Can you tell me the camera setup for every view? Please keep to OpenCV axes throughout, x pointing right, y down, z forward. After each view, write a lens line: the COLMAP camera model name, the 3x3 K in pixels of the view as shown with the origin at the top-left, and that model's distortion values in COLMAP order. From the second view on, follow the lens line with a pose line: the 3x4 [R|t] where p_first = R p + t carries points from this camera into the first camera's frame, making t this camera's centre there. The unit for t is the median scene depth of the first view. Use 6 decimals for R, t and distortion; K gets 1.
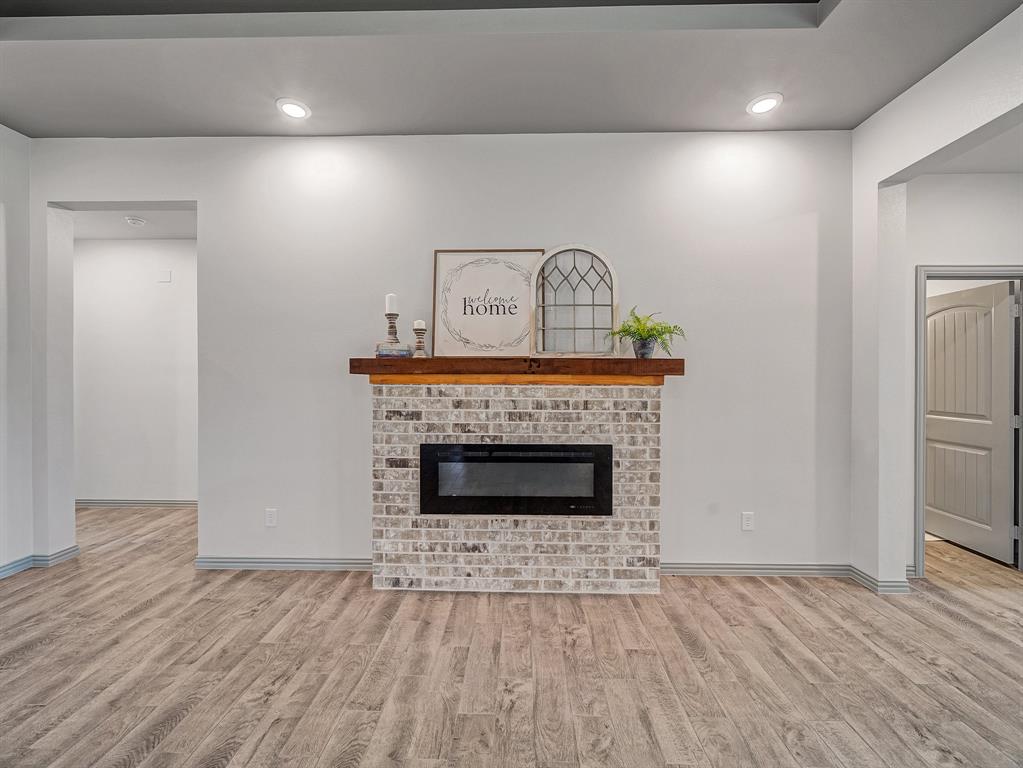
lens RADIAL K [[403.0, 0, 514.2], [0, 403.0, 380.7], [0, 0, 1]] dist [0.003517, -0.001991]
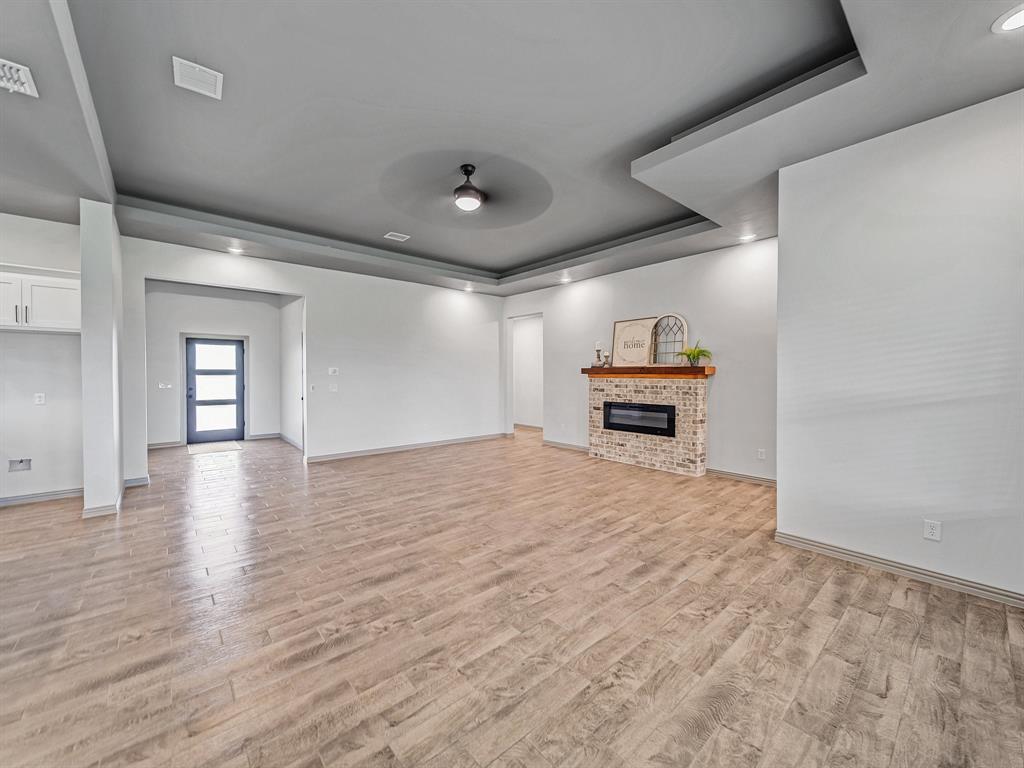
lens RADIAL K [[403.4, 0, 515.4], [0, 403.4, 376.8], [0, 0, 1]] dist [0.003517, -0.001991]
pose [[0.673028, 0.002107, -0.739614, 1.272260], [-0.002957, 0.999996, 0.000158, 0.002197], [0.739611, 0.002080, 0.673031, -1.126562]]
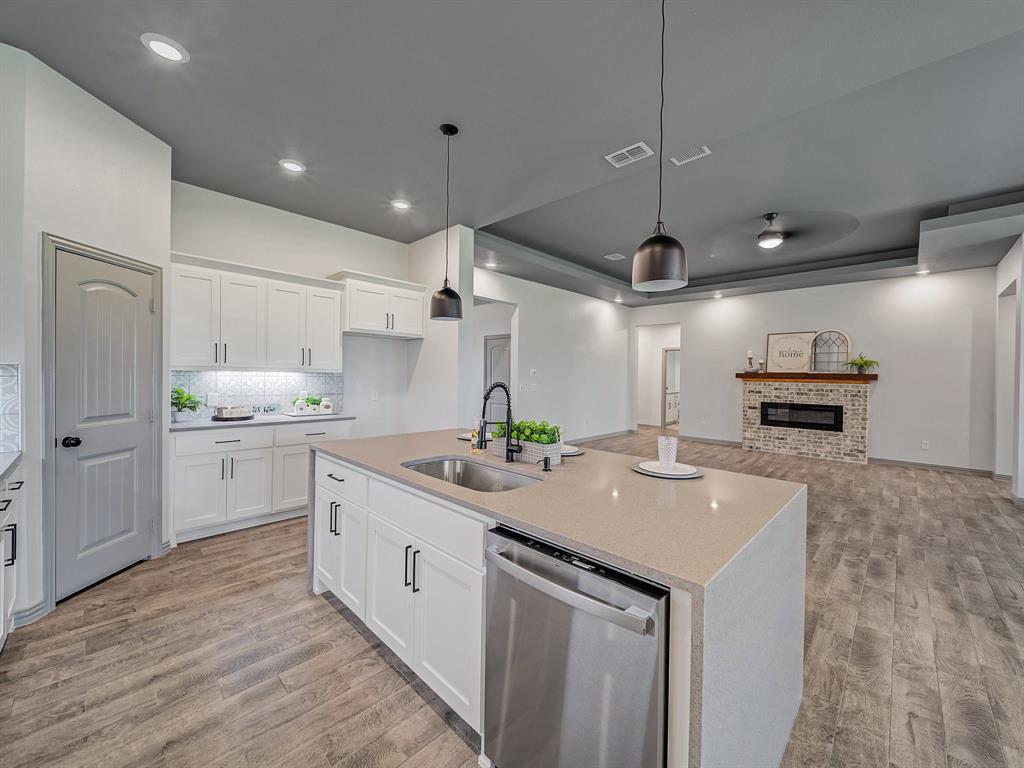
lens RADIAL K [[403.4, 0, 514.9], [0, 403.4, 377.6], [0, 0, 1]] dist [0.003517, -0.001991]
pose [[0.733114, 0.013851, -0.679965, 0.460127], [-0.017298, 0.999849, 0.001718, 0.003929], [0.679886, 0.010502, 0.733242, -2.425799]]
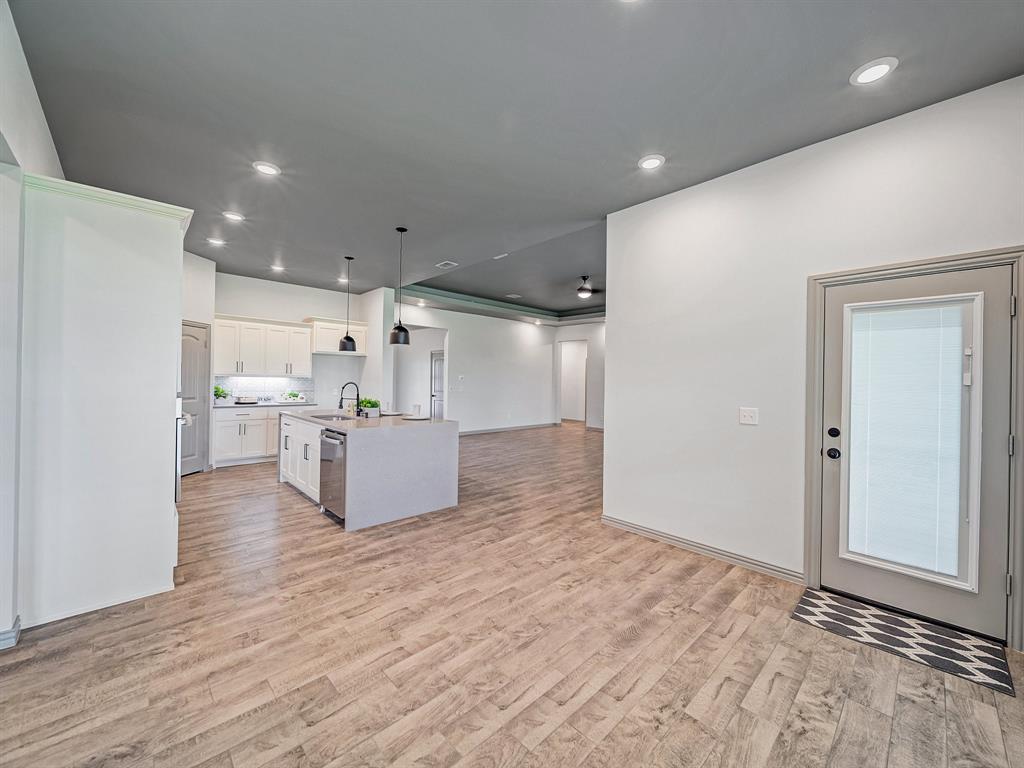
lens RADIAL K [[403.4, 0, 514.0], [0, 403.4, 377.9], [0, 0, 1]] dist [0.003517, -0.001991]
pose [[0.704795, 0.006396, -0.709383, 1.759478], [-0.019474, 0.999757, -0.010334, 0.001244], [0.709144, 0.021098, 0.704748, -2.654879]]
